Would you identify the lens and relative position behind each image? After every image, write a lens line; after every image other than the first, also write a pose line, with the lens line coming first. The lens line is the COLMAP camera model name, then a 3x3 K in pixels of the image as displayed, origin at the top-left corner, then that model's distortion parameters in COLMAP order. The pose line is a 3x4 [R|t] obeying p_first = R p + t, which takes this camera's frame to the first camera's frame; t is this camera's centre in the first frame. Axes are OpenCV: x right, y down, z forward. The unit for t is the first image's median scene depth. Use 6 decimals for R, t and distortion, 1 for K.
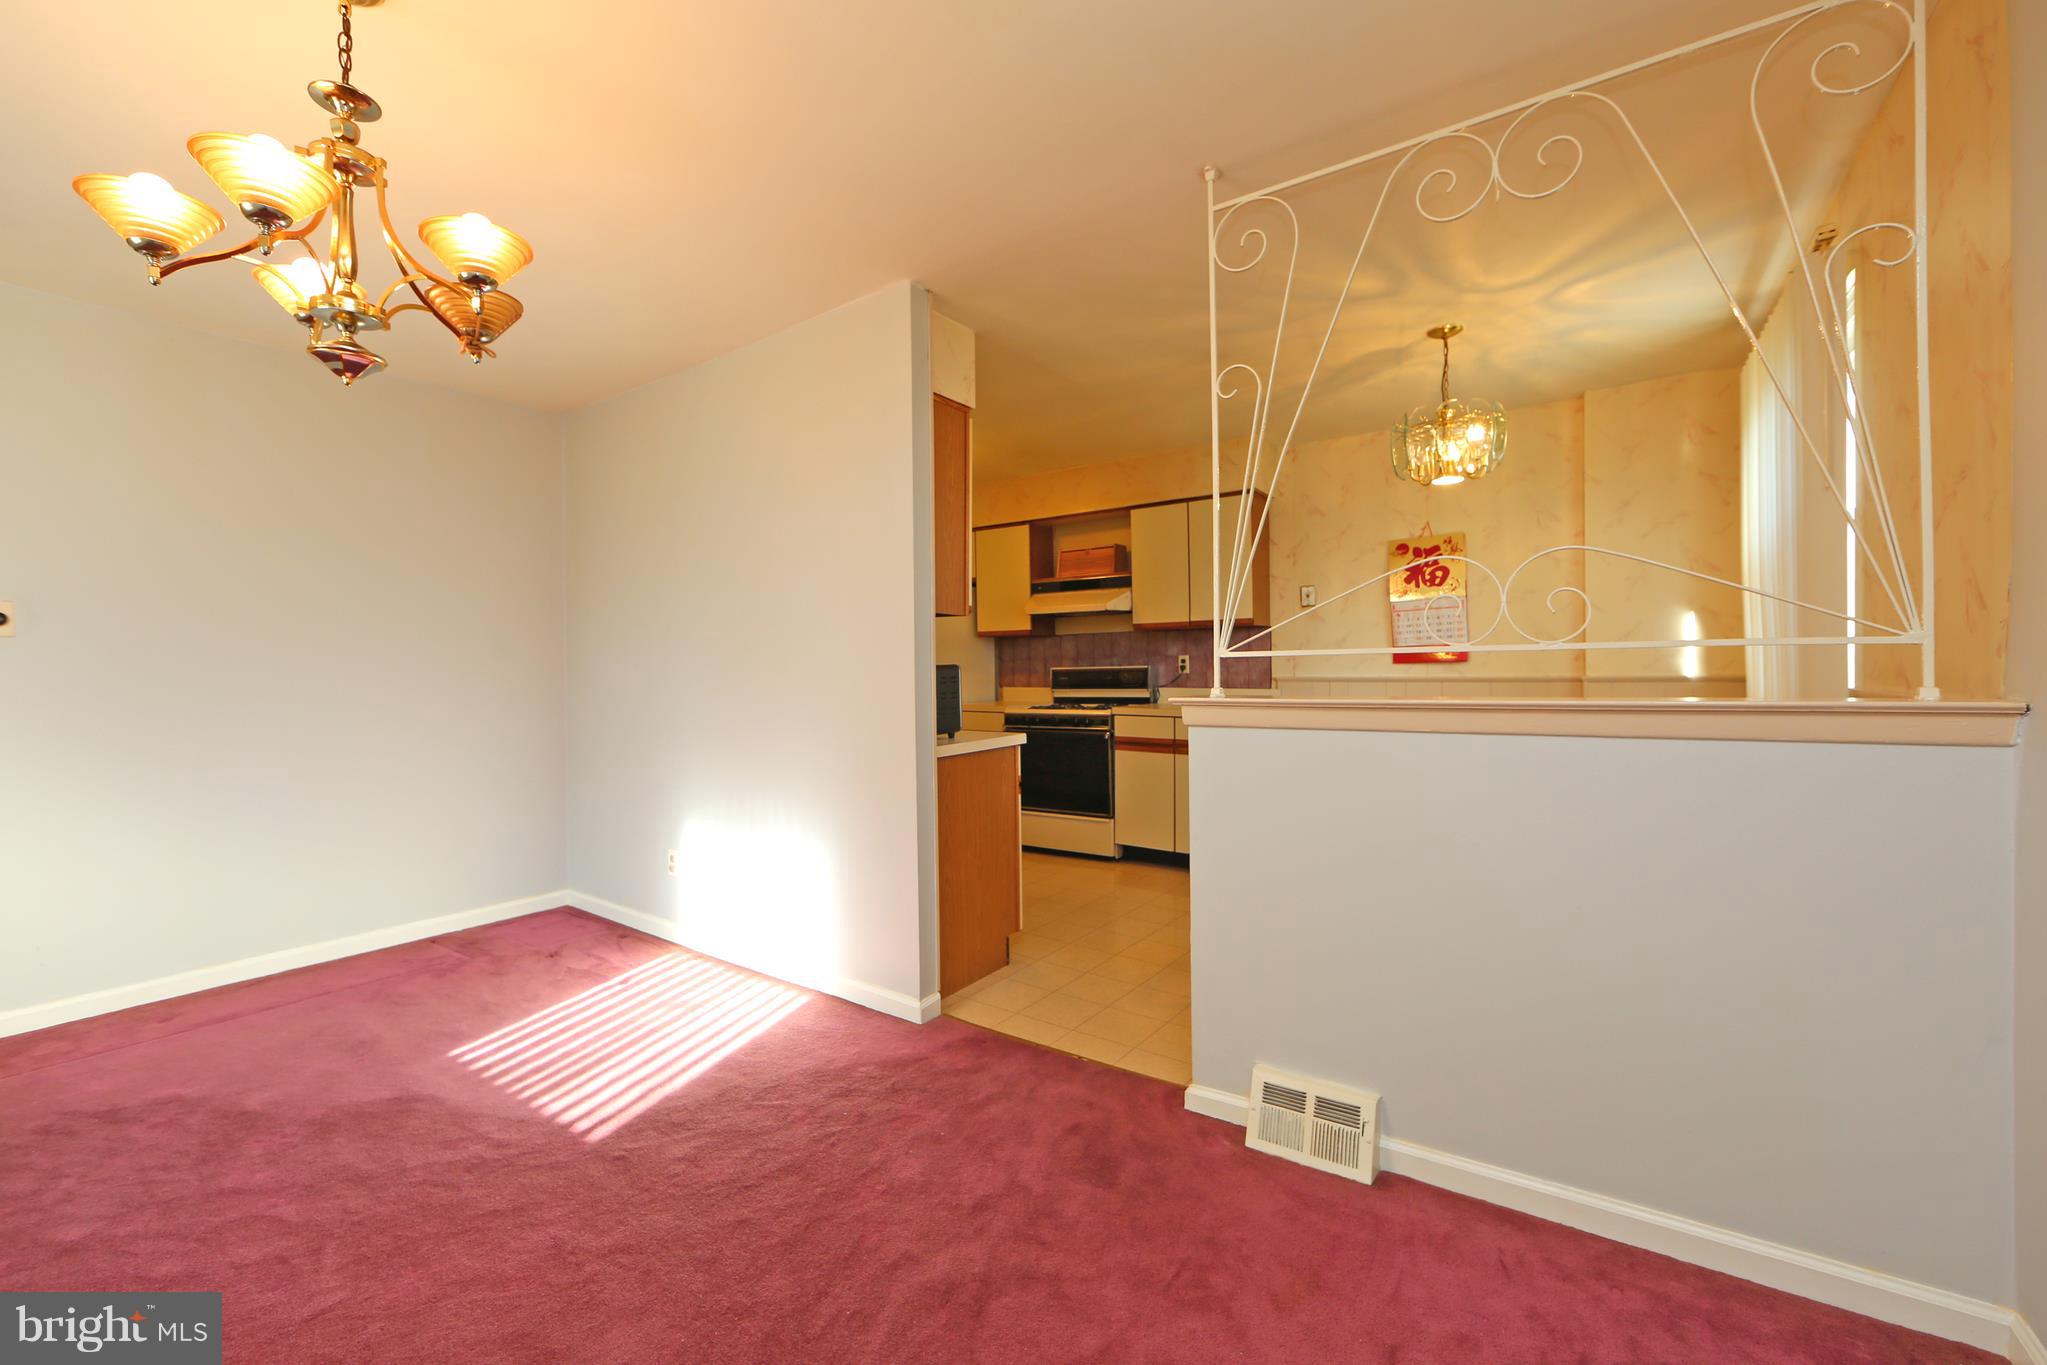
lens RADIAL K [[810.8, 0, 1013.5], [0, 810.8, 674.7], [0, 0, 1]] dist [-0.010611, 0.001328]
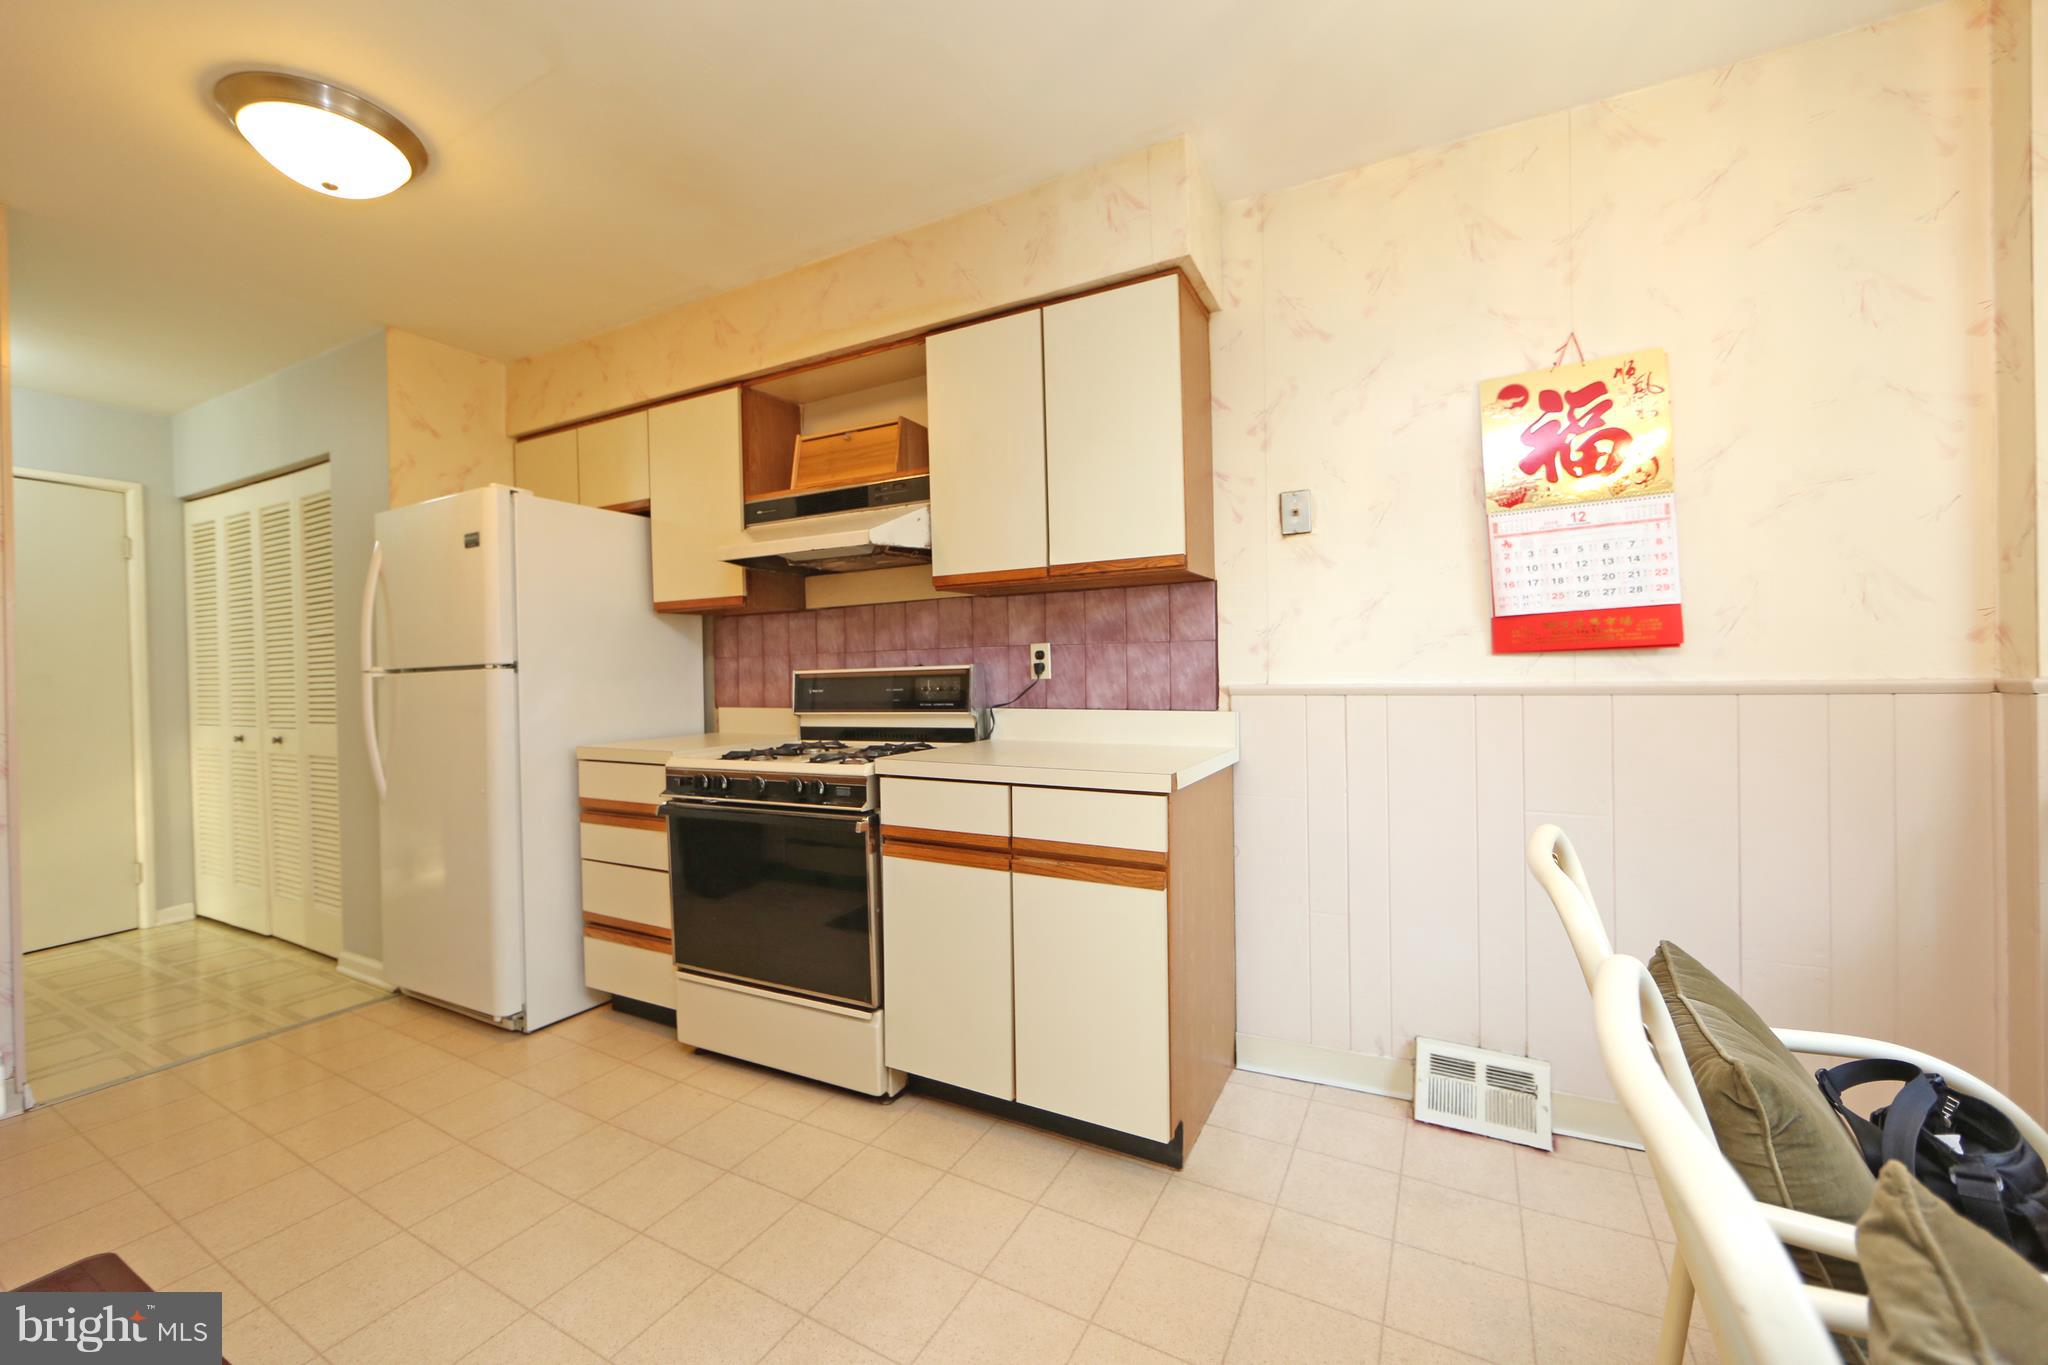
lens RADIAL K [[811.2, 0, 1014.0], [0, 811.2, 674.7], [0, 0, 1]] dist [-0.010611, 0.001328]
pose [[0.989842, -0.008741, 0.141904, 0.128918], [0.009427, 0.999947, -0.004163, -0.002790], [-0.141860, 0.005459, 0.989872, 0.533140]]
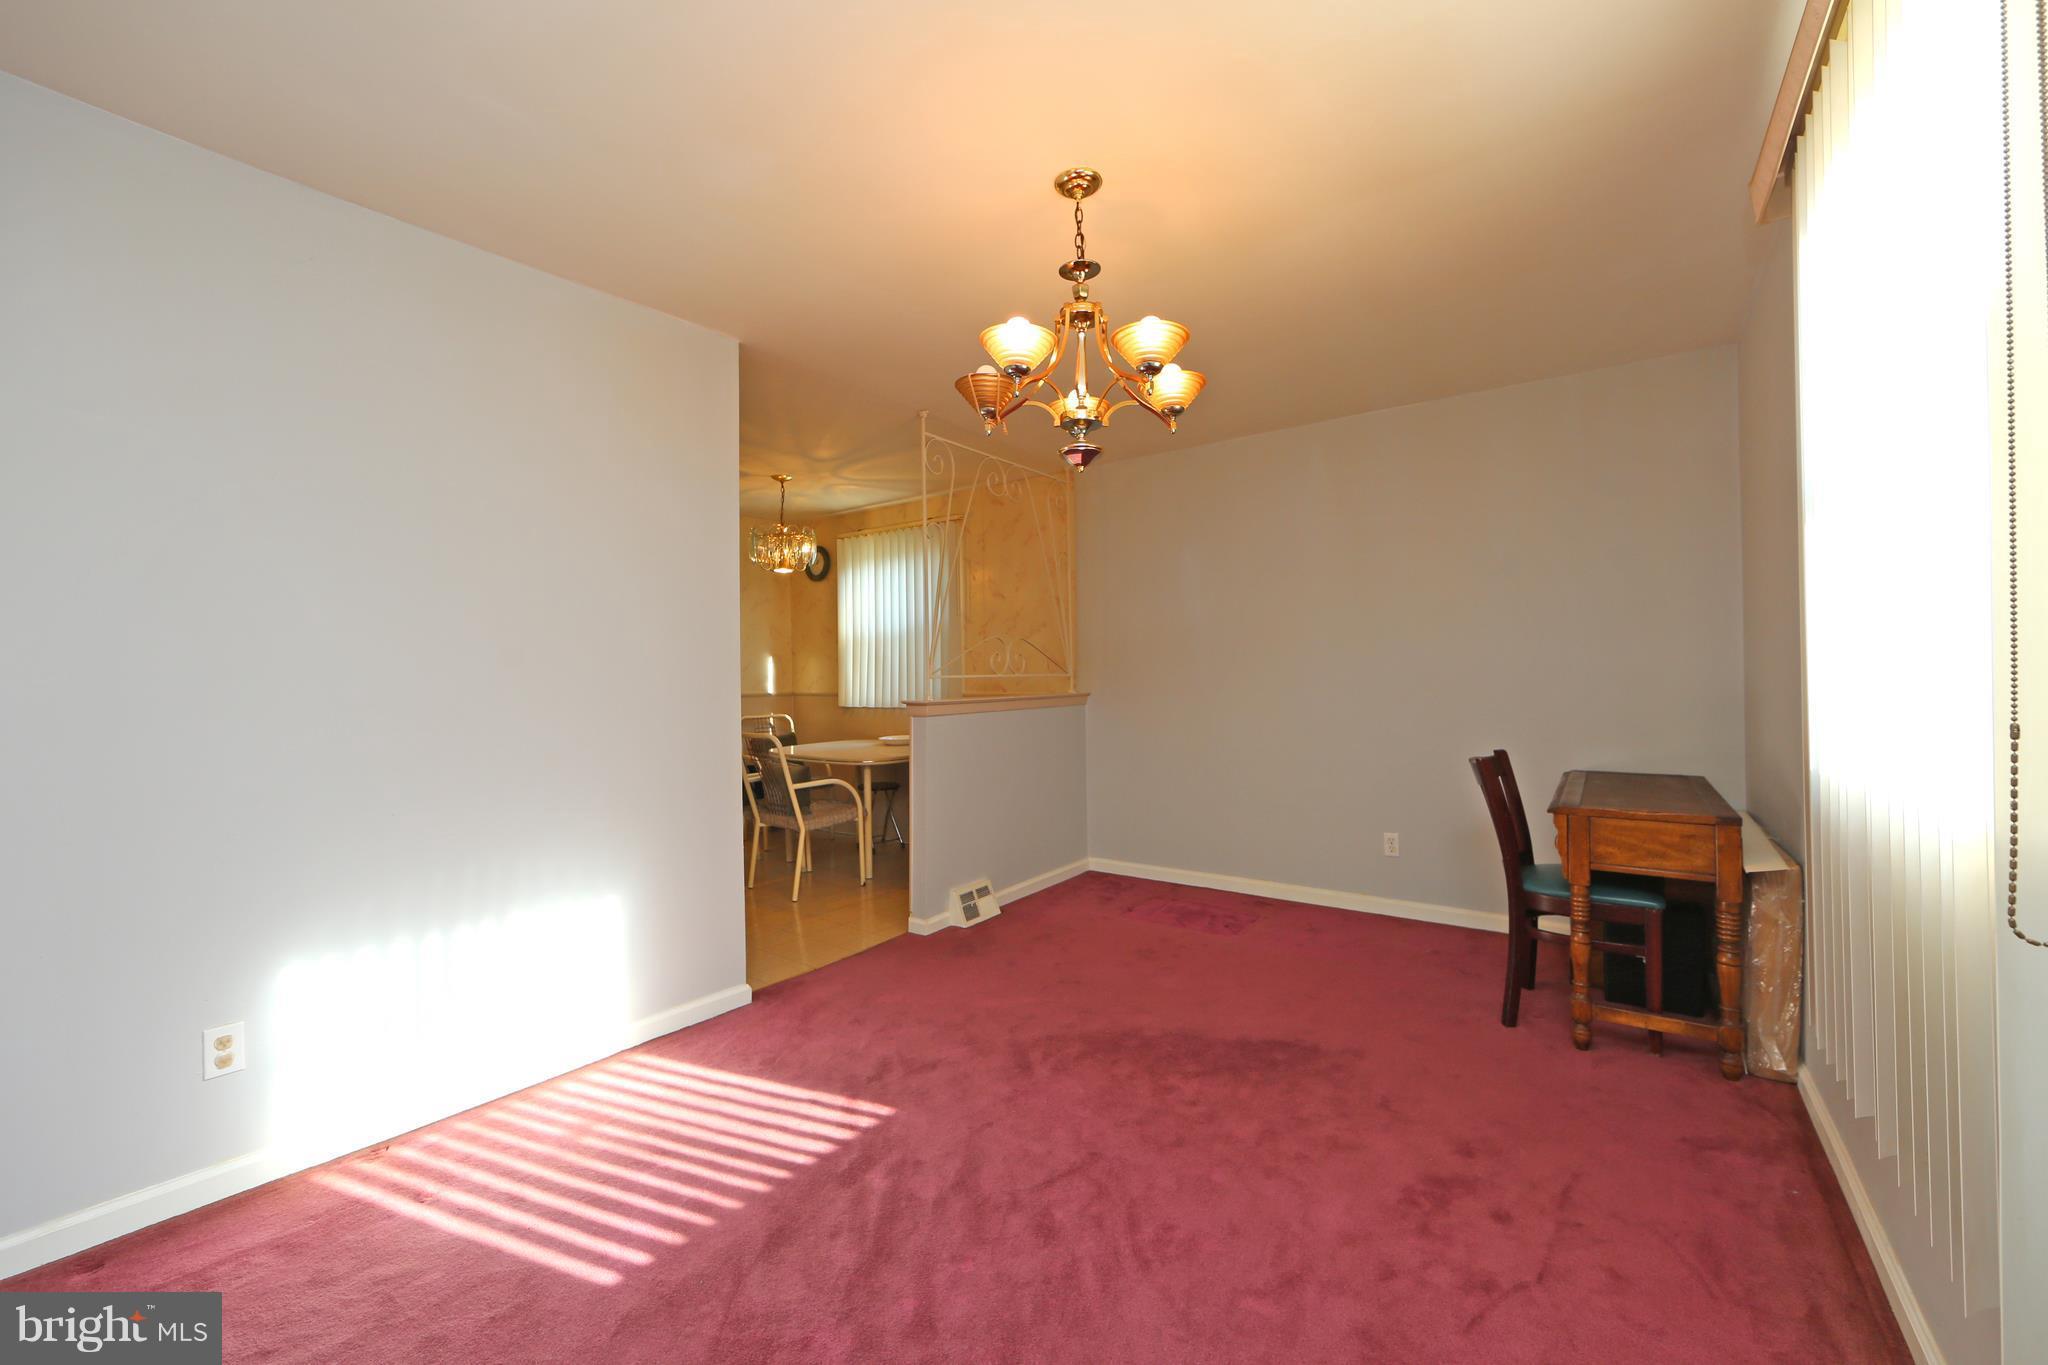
lens RADIAL K [[811.2, 0, 1014.0], [0, 811.2, 674.7], [0, 0, 1]] dist [-0.010611, 0.001328]
pose [[0.022713, 0.017169, 0.999595, -0.654800], [0.016911, 0.999703, -0.017555, 0.001281], [-0.999599, 0.017303, 0.022416, 0.318973]]
